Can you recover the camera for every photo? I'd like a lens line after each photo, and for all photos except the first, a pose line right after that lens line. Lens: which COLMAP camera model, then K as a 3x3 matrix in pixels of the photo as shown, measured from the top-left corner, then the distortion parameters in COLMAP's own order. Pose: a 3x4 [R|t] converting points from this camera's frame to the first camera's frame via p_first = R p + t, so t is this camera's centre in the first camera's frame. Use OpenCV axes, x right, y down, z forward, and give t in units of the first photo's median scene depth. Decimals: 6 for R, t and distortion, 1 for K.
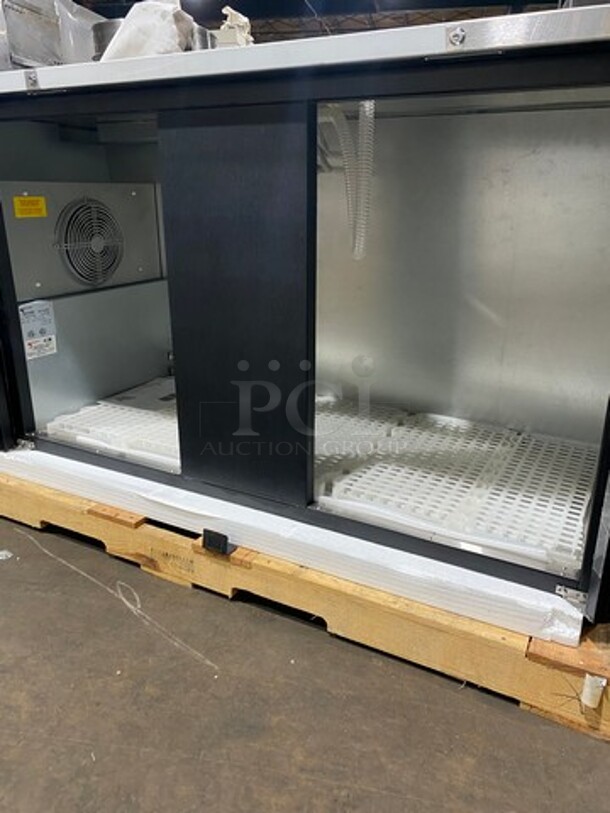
lens RADIAL K [[615.6, 0, 303.7], [0, 615.6, 408.1], [0, 0, 1]] dist [-0.004389, 0.003012]
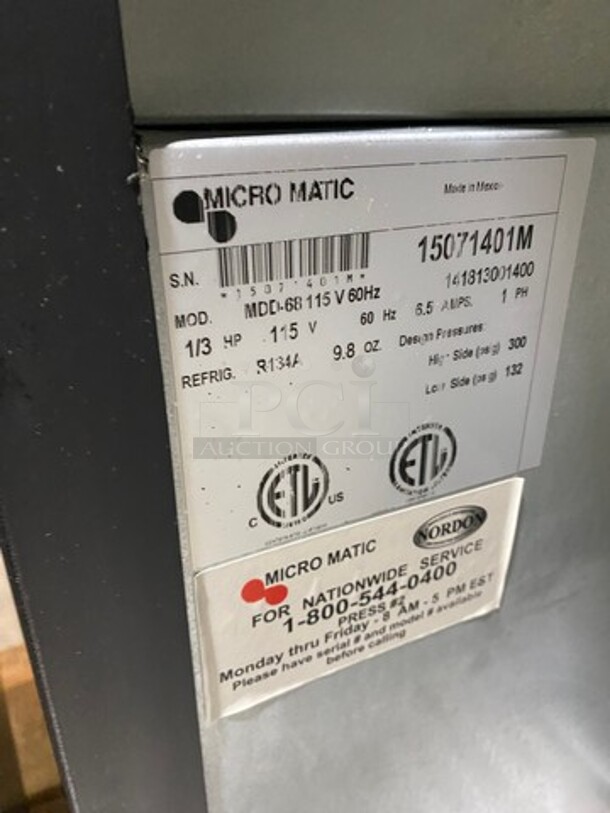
lens RADIAL K [[615.6, 0, 305.5], [0, 615.6, 406.2], [0, 0, 1]] dist [-0.004389, 0.003012]
pose [[0.794504, 0.240389, -0.557653, -0.387510], [-0.181329, 0.970330, 0.159938, -0.145079], [0.579555, -0.025952, 0.814520, 0.912897]]
